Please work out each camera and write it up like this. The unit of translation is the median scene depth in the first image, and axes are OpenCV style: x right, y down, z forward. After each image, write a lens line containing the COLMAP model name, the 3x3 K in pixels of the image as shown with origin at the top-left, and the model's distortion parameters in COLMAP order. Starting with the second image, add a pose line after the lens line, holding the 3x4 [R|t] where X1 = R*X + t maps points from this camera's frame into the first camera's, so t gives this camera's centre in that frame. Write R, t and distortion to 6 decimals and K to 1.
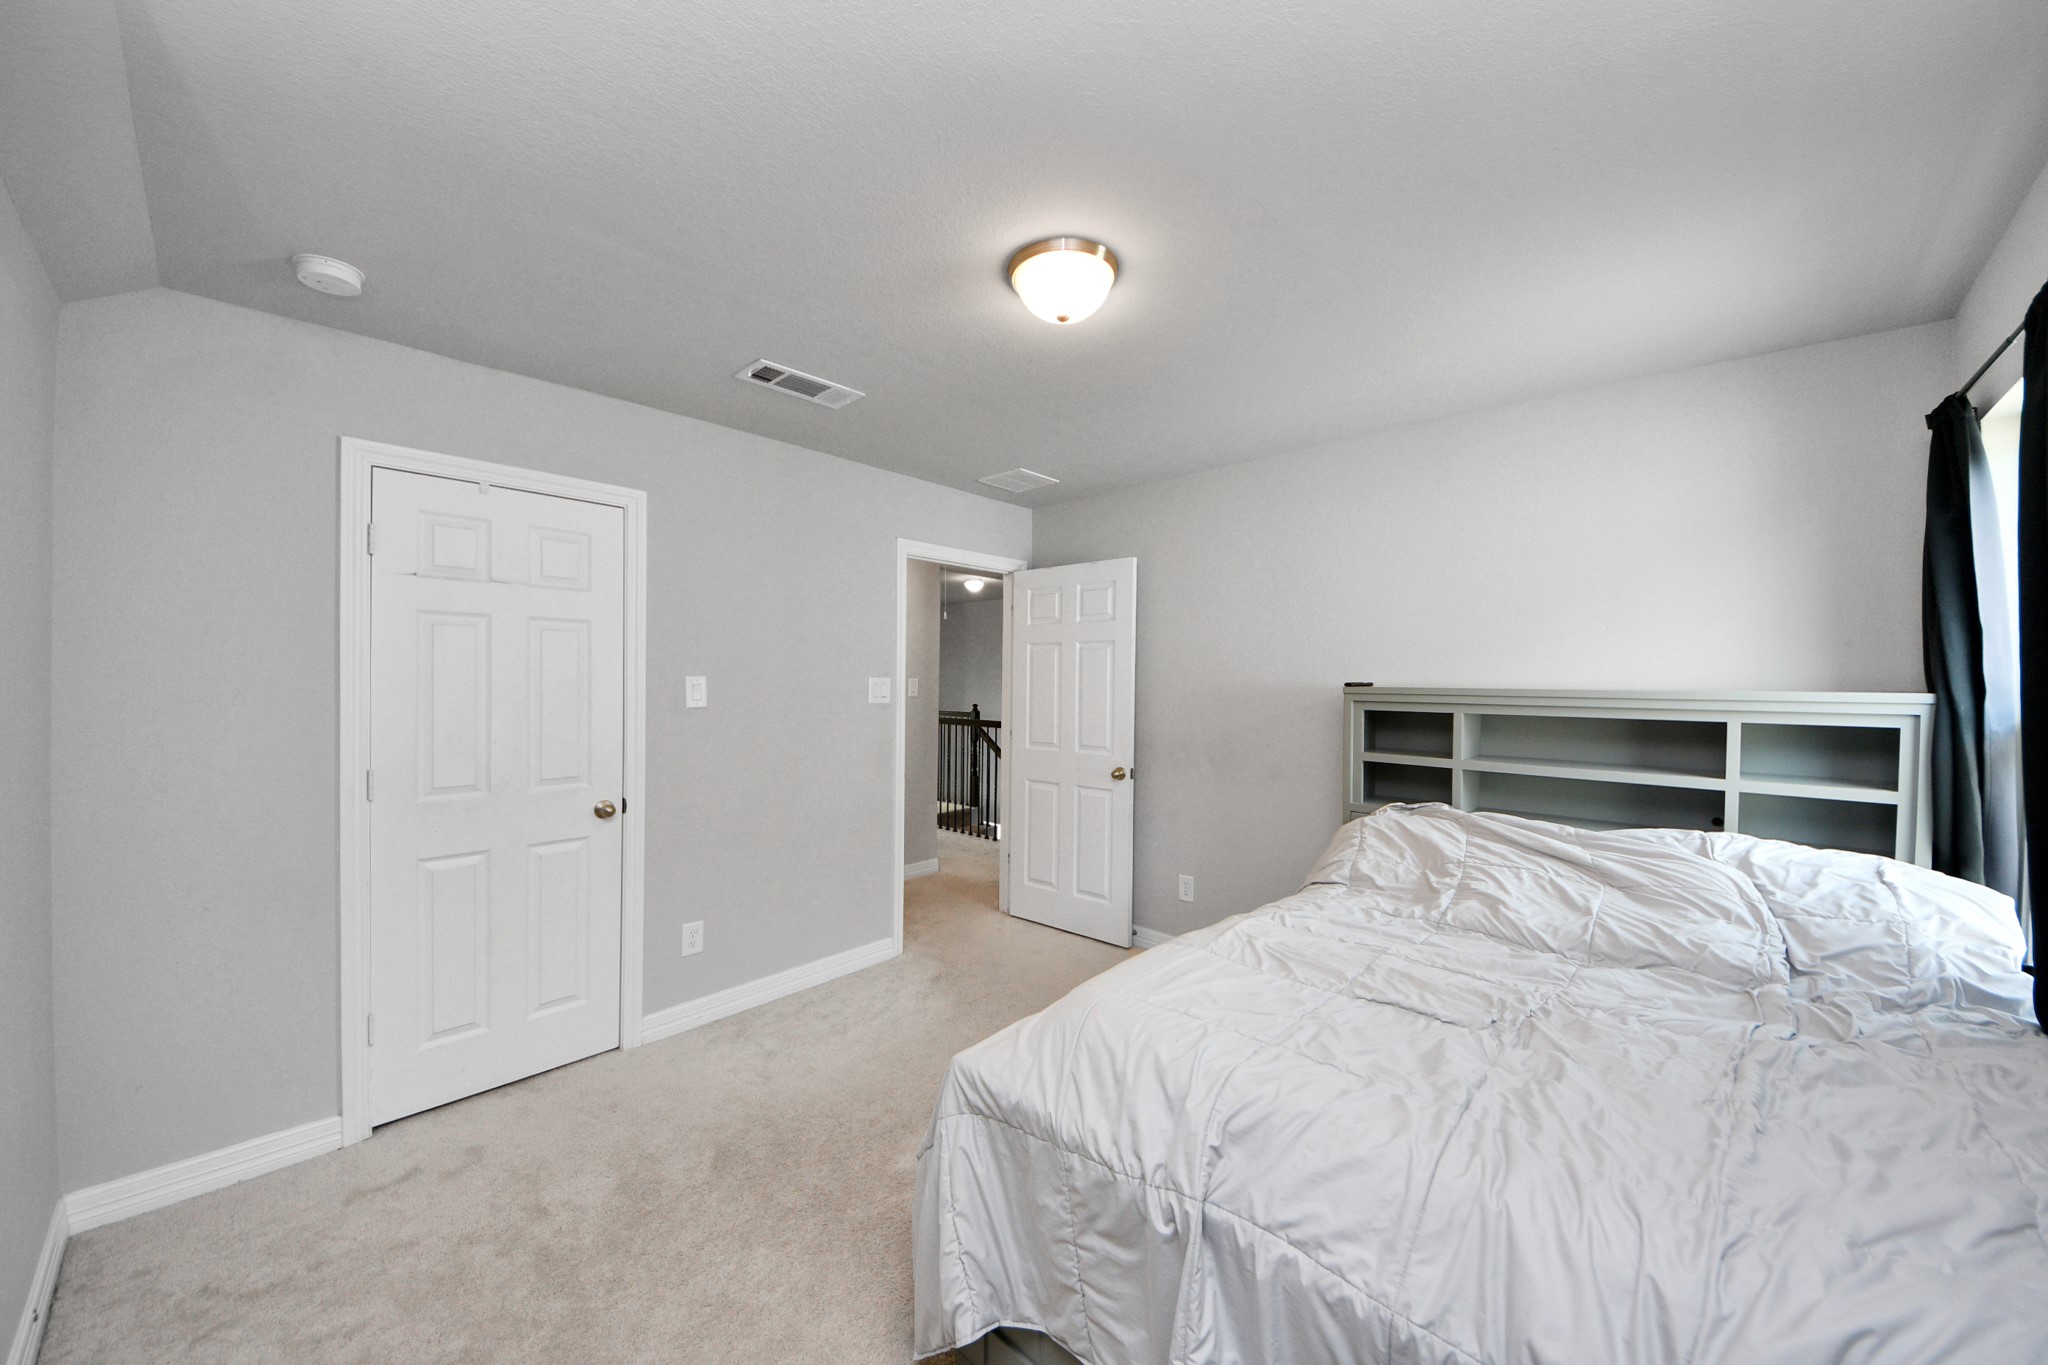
lens RADIAL K [[739.9, 0, 1042.7], [0, 739.9, 669.8], [0, 0, 1]] dist [0.000275, -0.000019]
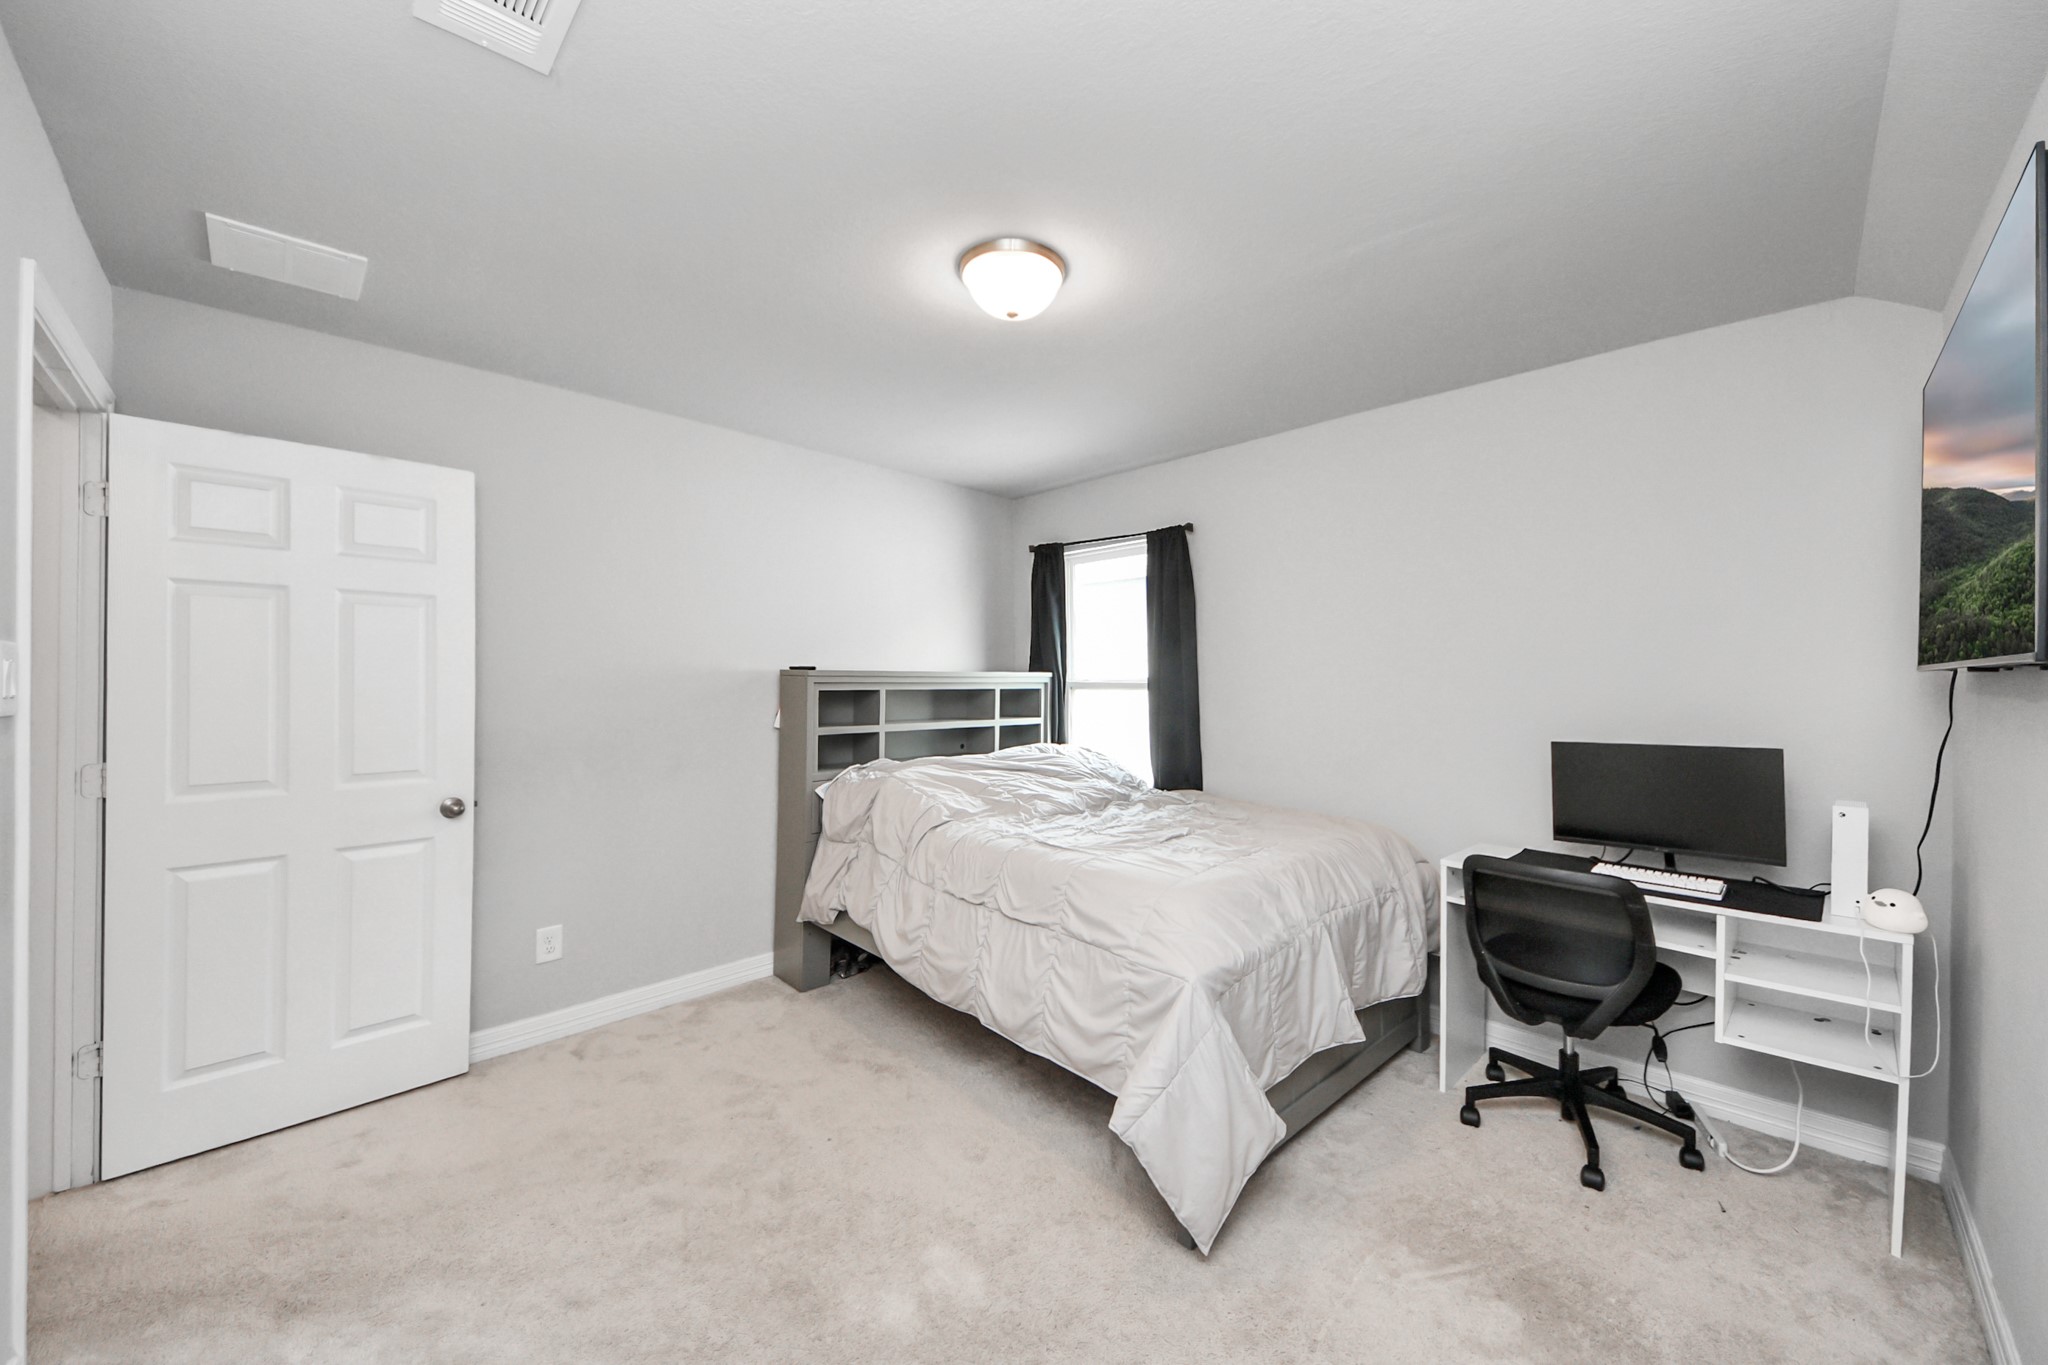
lens RADIAL K [[739.9, 0, 1042.7], [0, 739.9, 669.8], [0, 0, 1]] dist [0.000275, -0.000019]
pose [[0.033775, -0.010038, 0.999379, -0.694090], [-0.025684, 0.999611, 0.010909, 0.001594], [-0.999099, -0.026037, 0.033504, 0.633508]]
